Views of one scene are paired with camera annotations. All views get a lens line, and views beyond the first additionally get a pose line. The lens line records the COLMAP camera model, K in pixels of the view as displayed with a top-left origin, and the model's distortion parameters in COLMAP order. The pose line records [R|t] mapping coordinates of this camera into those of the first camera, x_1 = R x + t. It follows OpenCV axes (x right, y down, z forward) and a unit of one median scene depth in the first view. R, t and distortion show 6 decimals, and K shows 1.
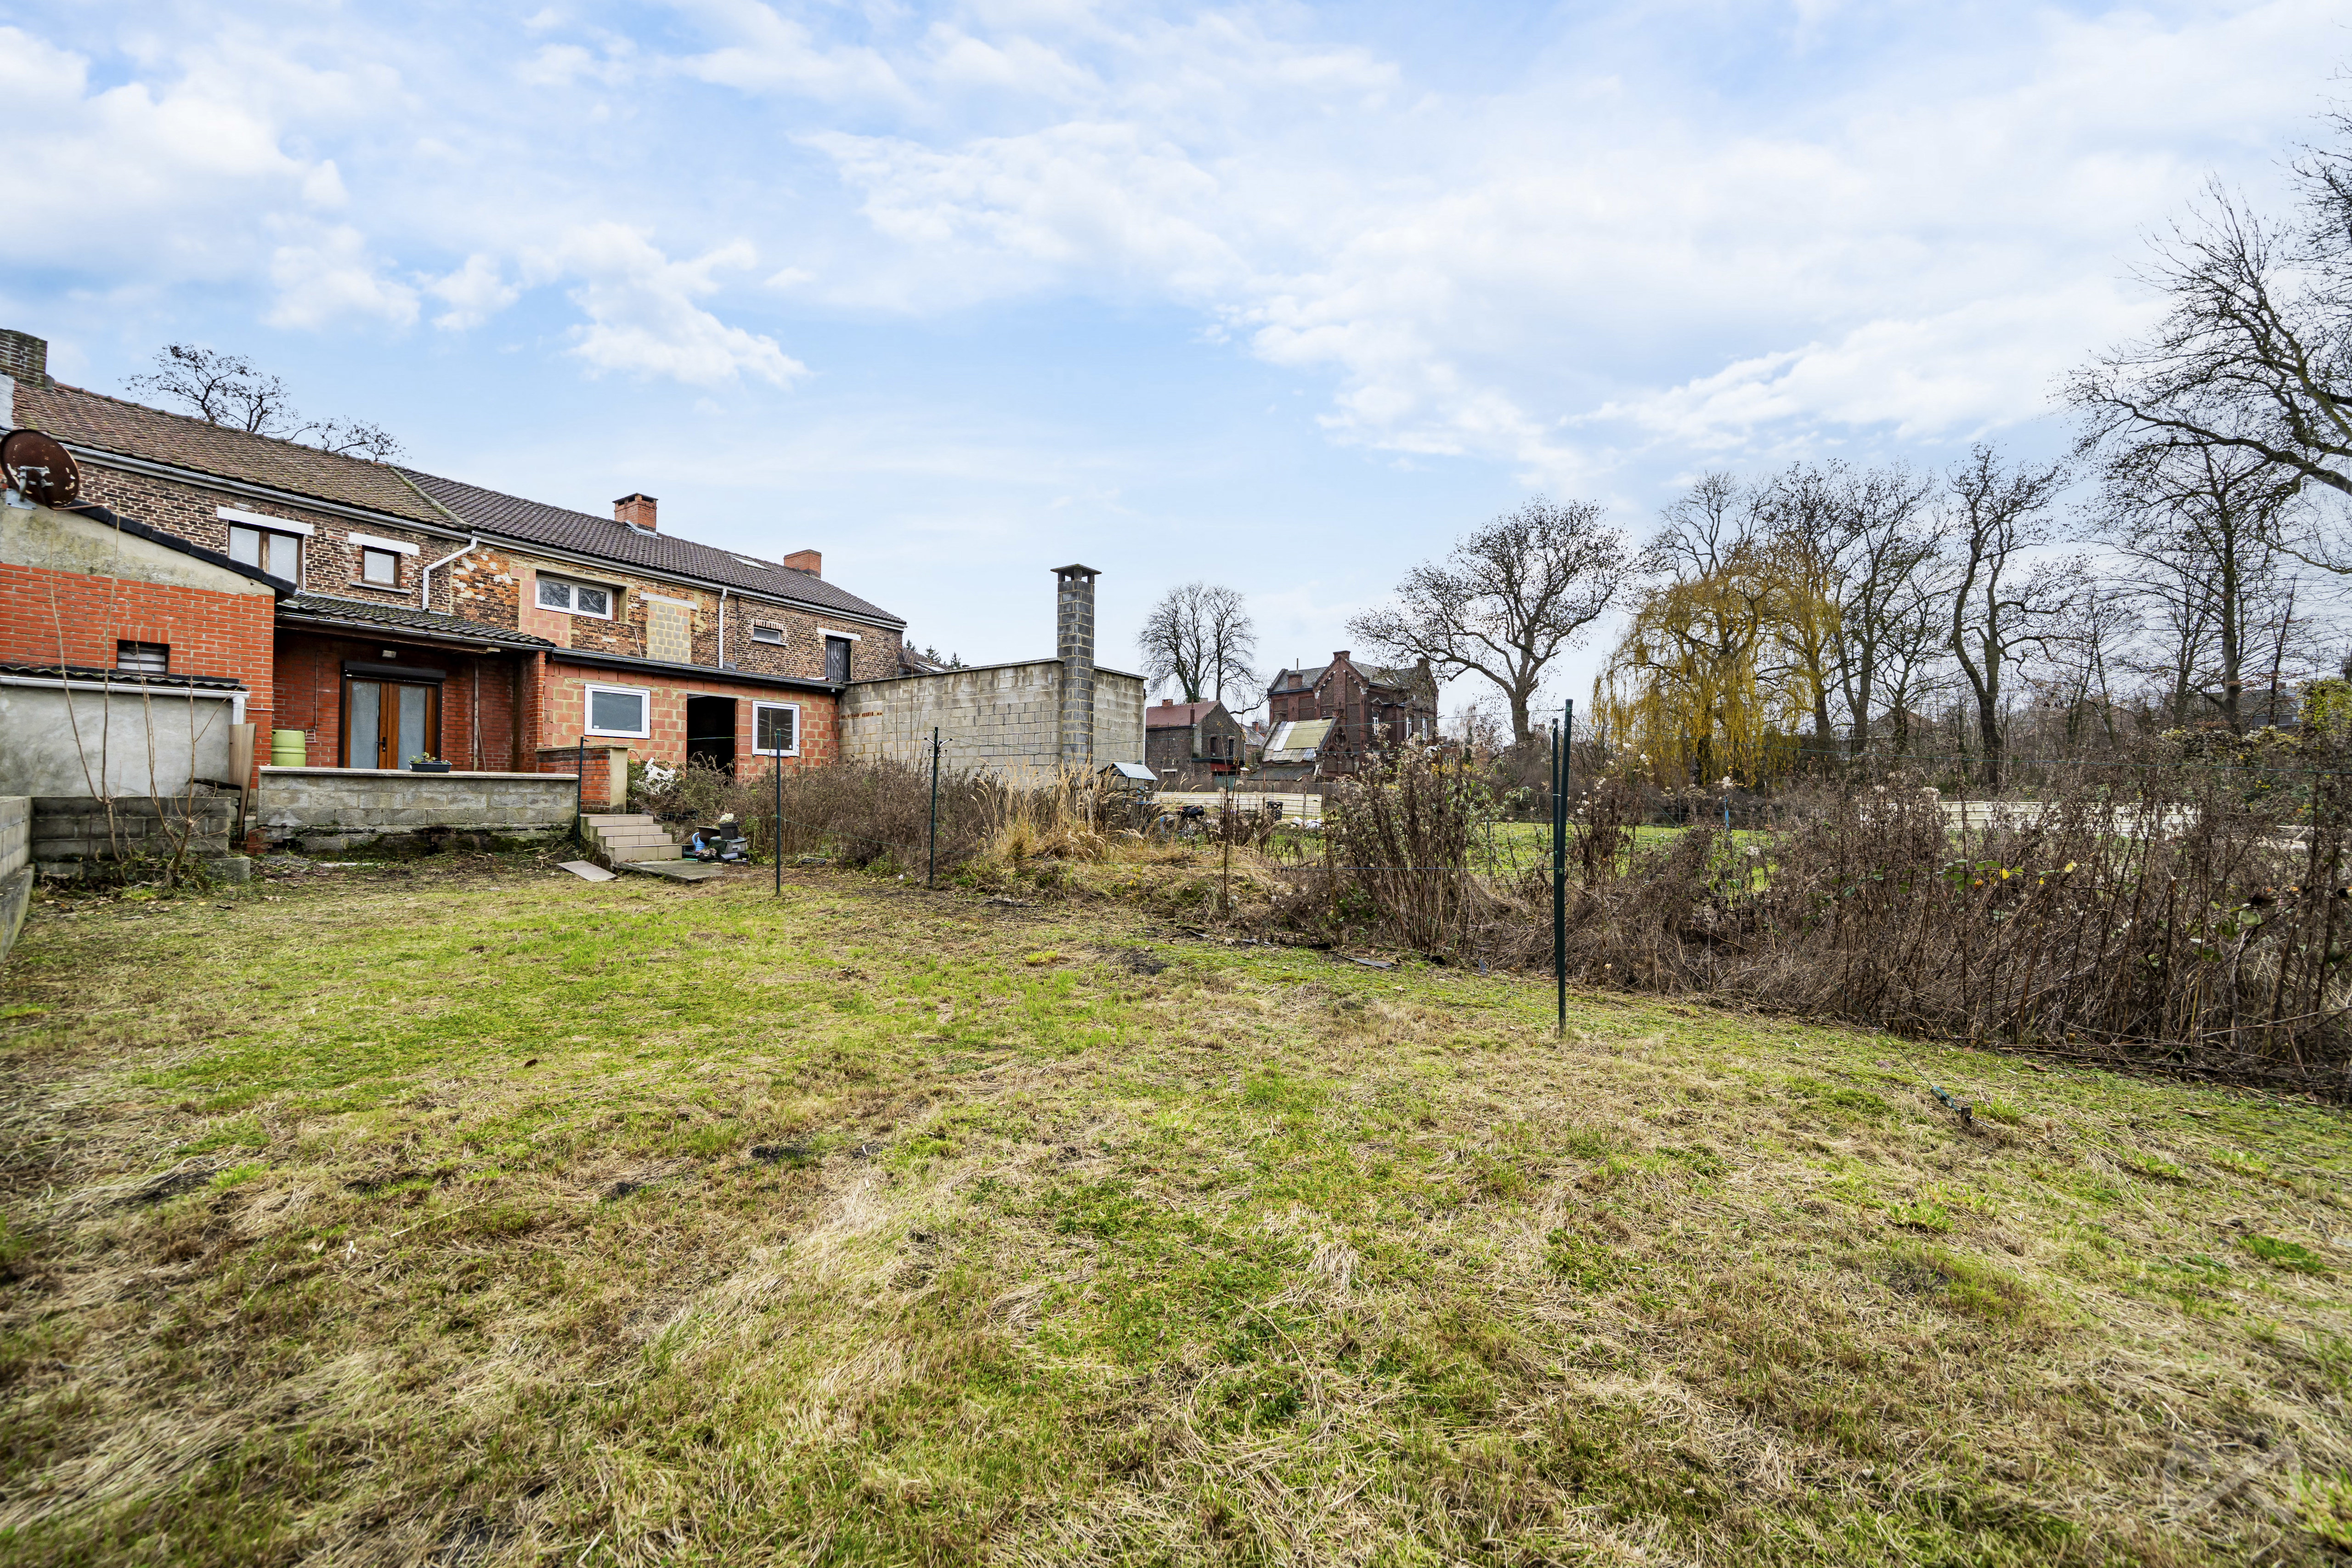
lens RADIAL K [[817.3, 0, 1172.5], [0, 817.3, 782.8], [0, 0, 1]] dist [0.000900, -0.000374]
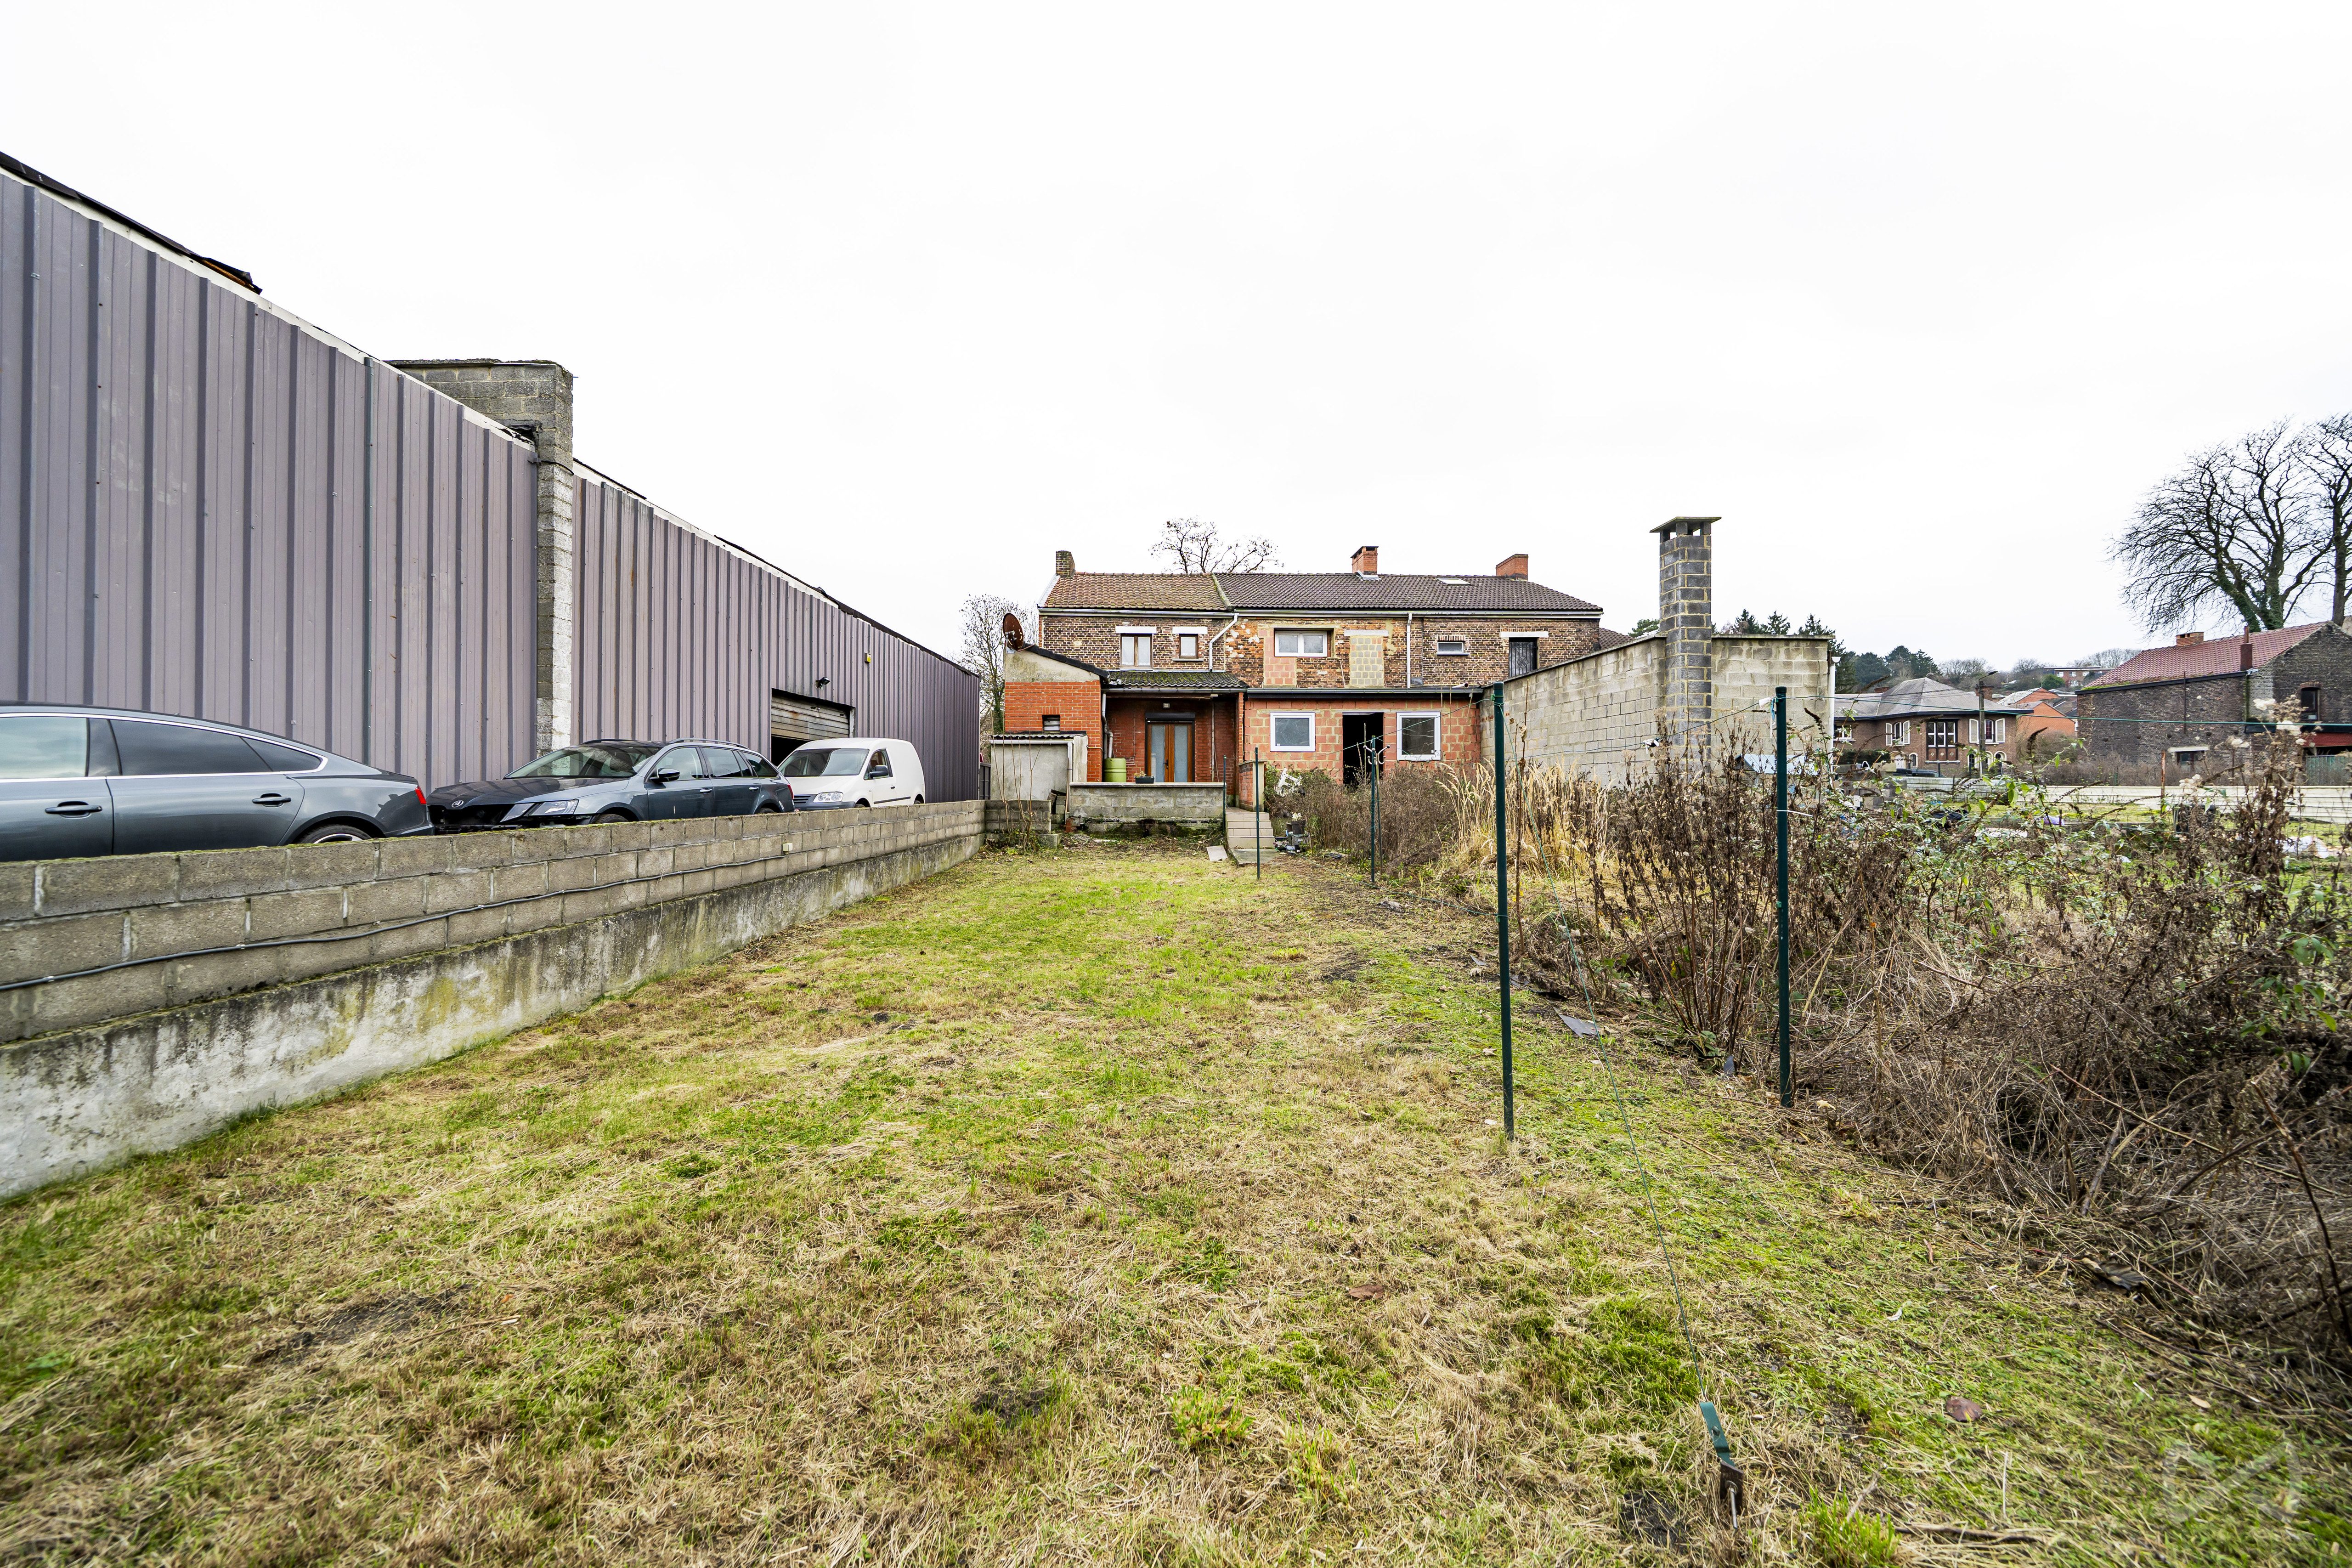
lens RADIAL K [[817.3, 0, 1182.9], [0, 817.3, 791.0], [0, 0, 1]] dist [0.000900, -0.000374]
pose [[0.590669, -0.007009, -0.806884, 0.238047], [0.018849, 0.999809, 0.005114, -0.003281], [0.806694, -0.018230, 0.590688, 0.093585]]
